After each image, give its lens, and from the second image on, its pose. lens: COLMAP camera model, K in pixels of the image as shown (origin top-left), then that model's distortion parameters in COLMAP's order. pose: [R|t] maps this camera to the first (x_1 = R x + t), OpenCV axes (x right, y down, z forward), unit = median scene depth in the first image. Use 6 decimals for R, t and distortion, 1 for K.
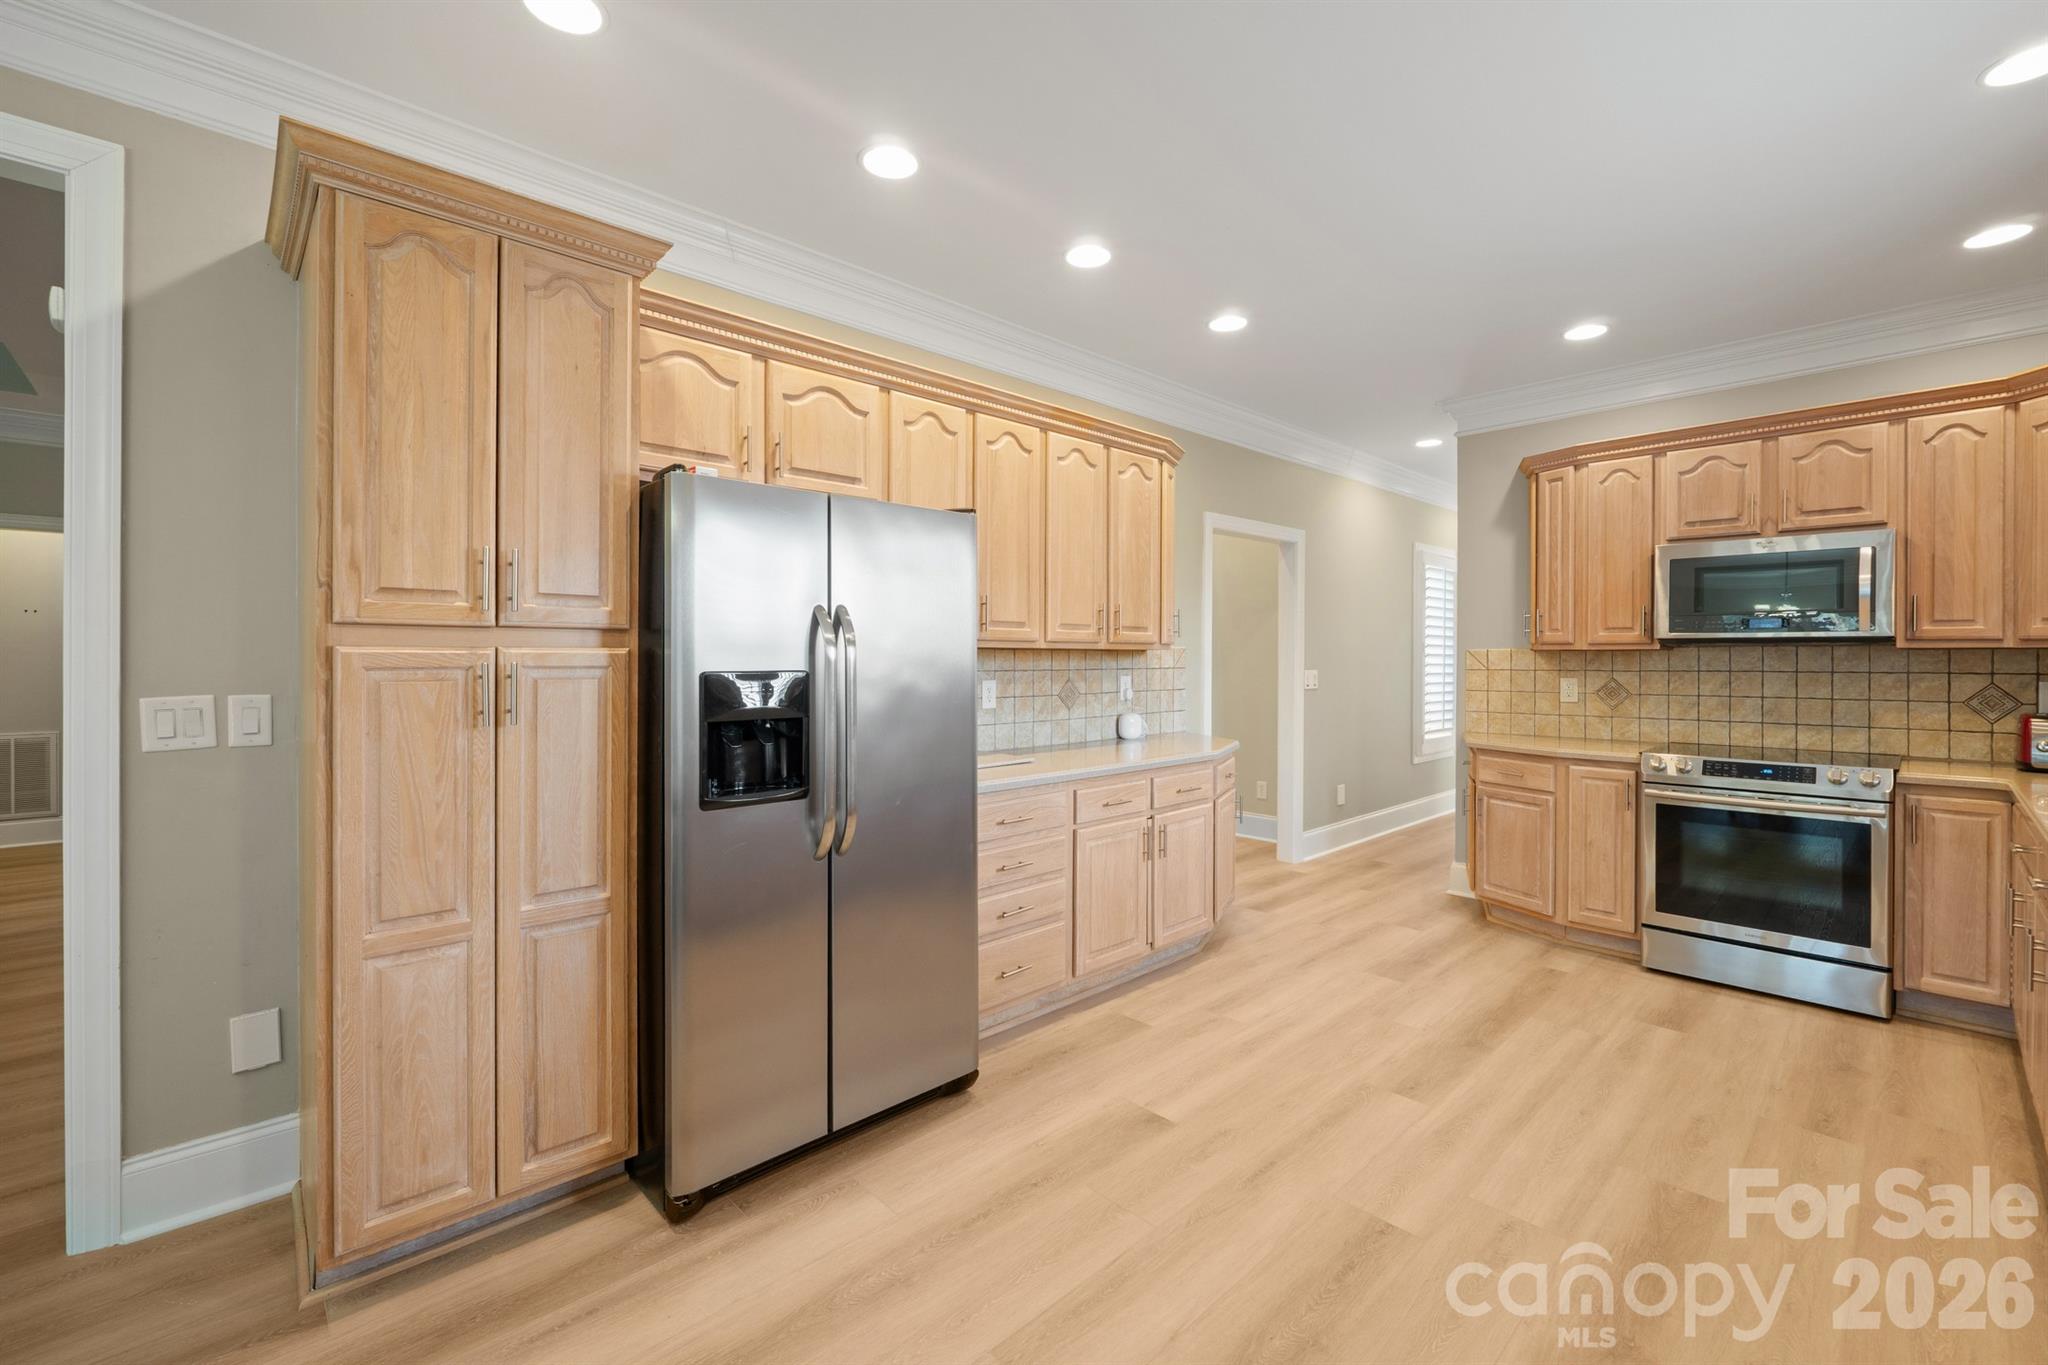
lens RADIAL K [[858.3, 0, 1027.5], [0, 858.3, 660.4], [0, 0, 1]] dist [-0.008064, -0.001268]
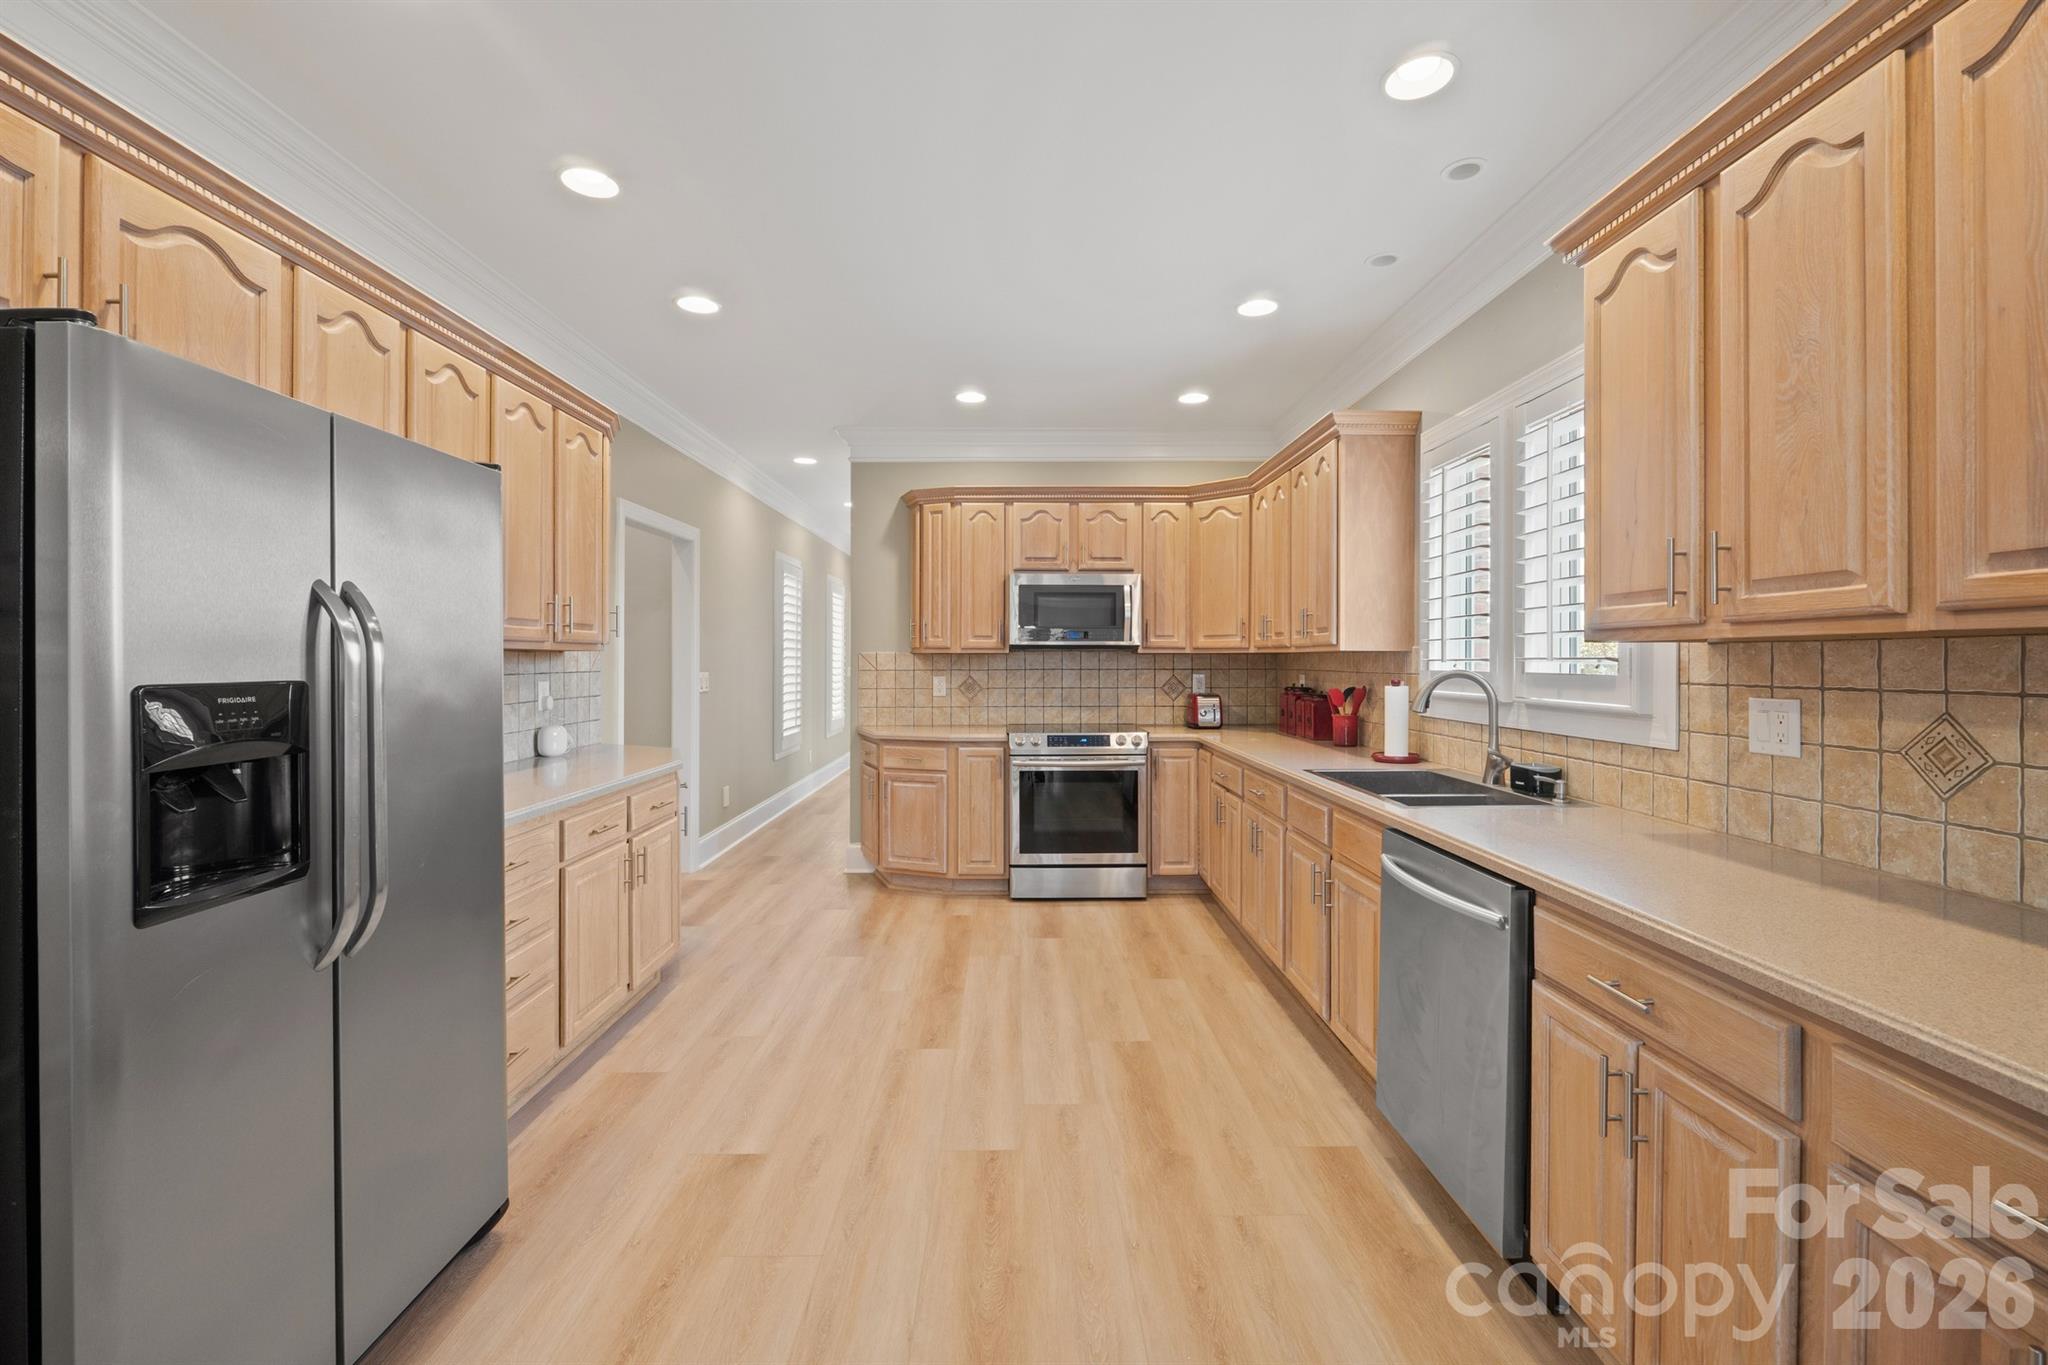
lens RADIAL K [[858.3, 0, 1027.5], [0, 858.3, 660.4], [0, 0, 1]] dist [-0.008064, -0.001268]
pose [[0.677851, -0.001726, 0.735197, -0.232965], [0.003591, 0.999993, -0.000964, -0.000349], [-0.735190, 0.003294, 0.677853, 0.106661]]
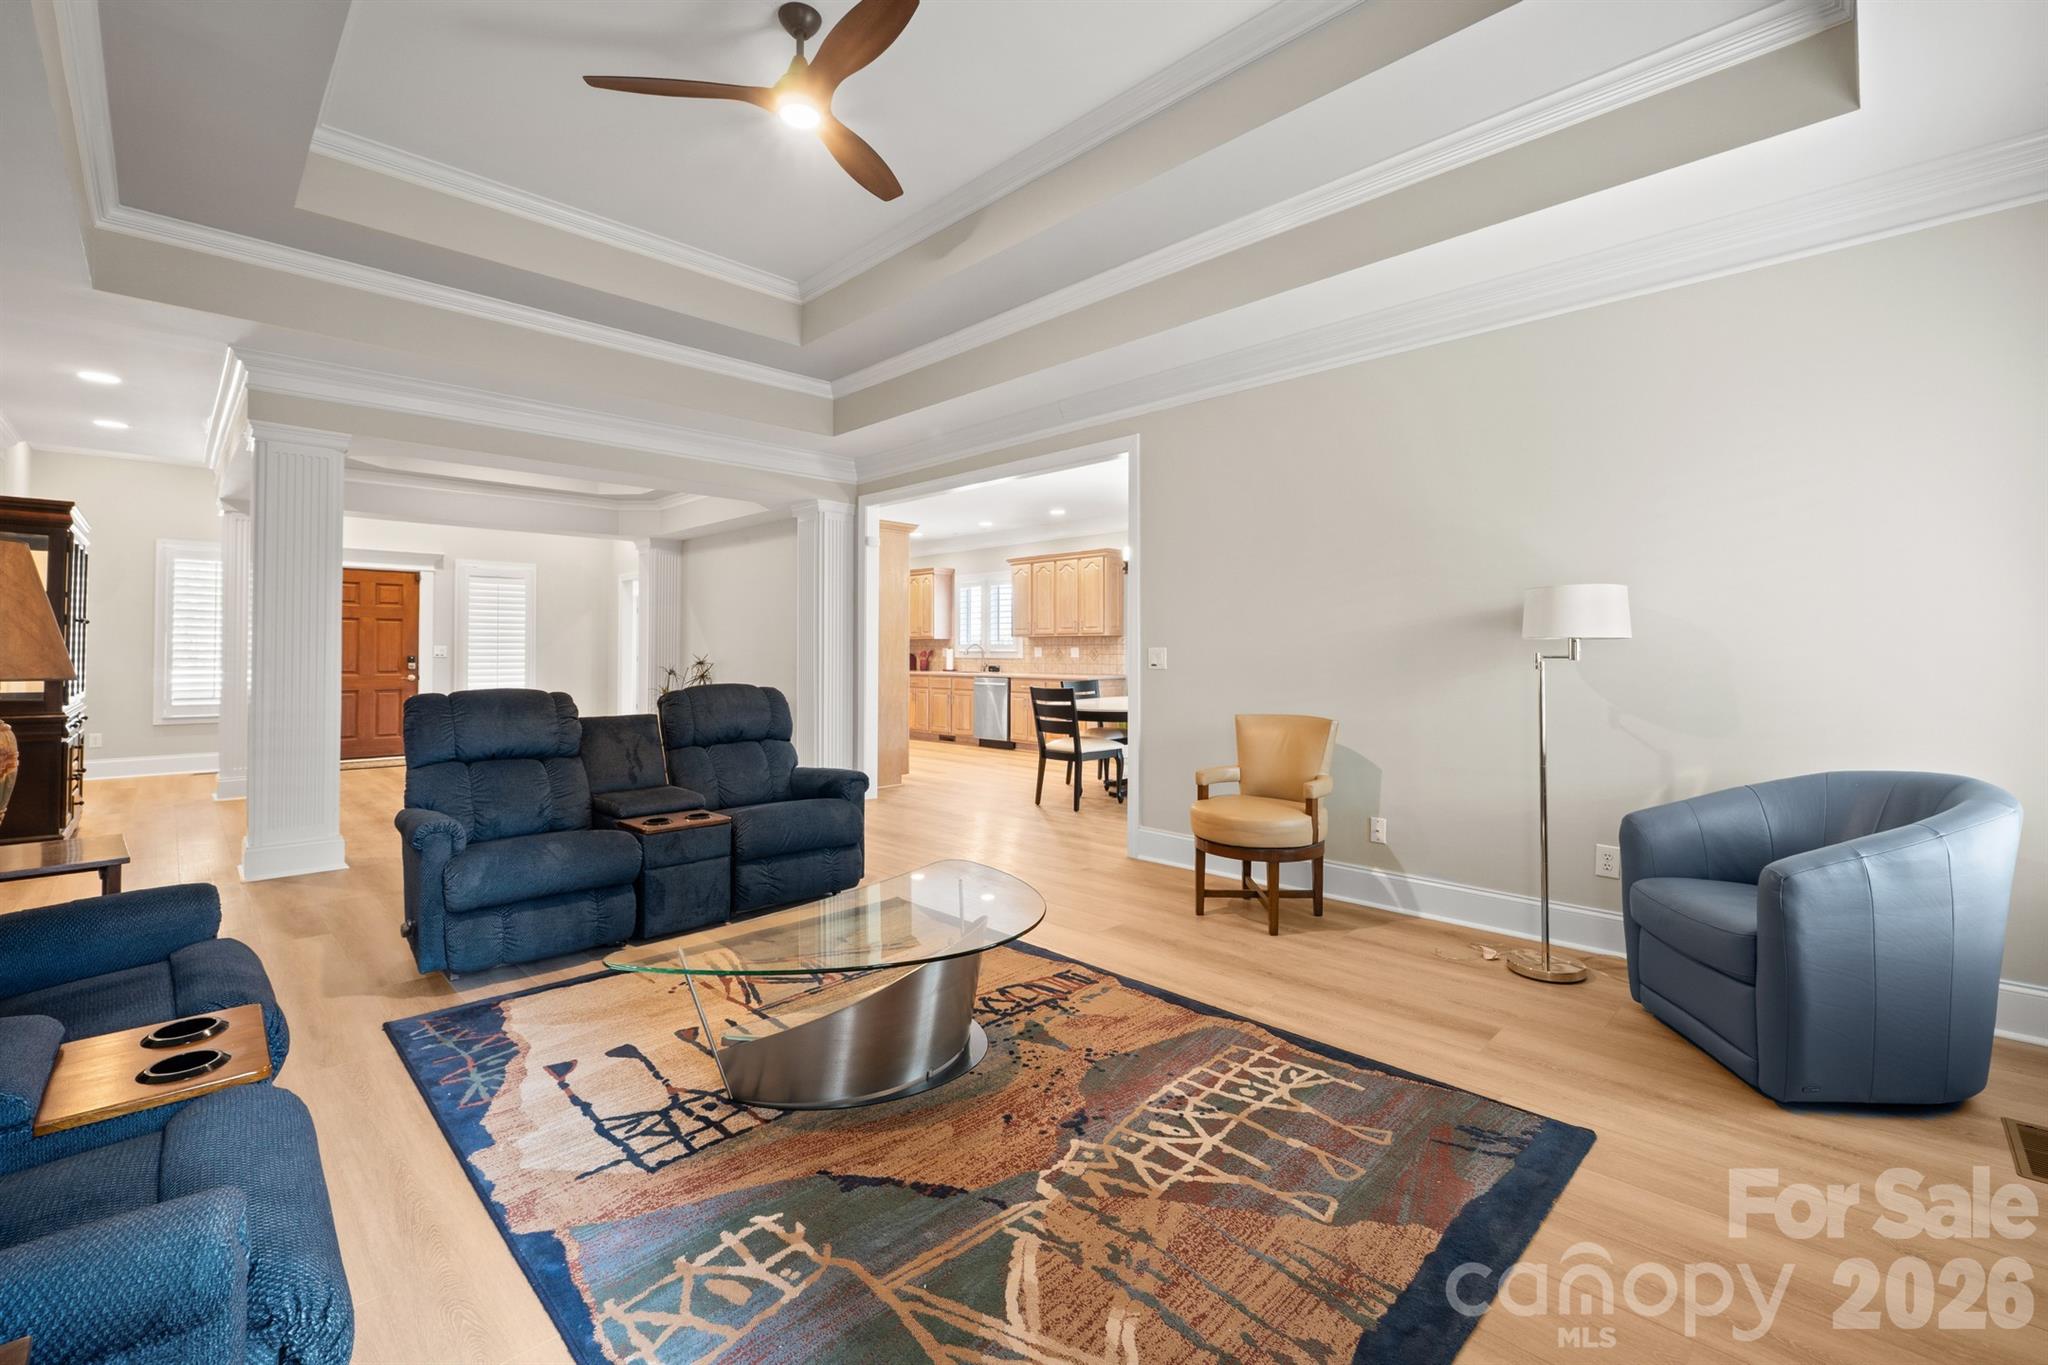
lens RADIAL K [[858.3, 0, 1027.5], [0, 858.3, 660.4], [0, 0, 1]] dist [-0.008064, -0.001268]
pose [[-0.022072, -0.012168, 0.999682, -2.722714], [0.004299, 0.999916, 0.012266, 0.034512], [-0.999747, 0.004568, -0.022018, 0.236804]]
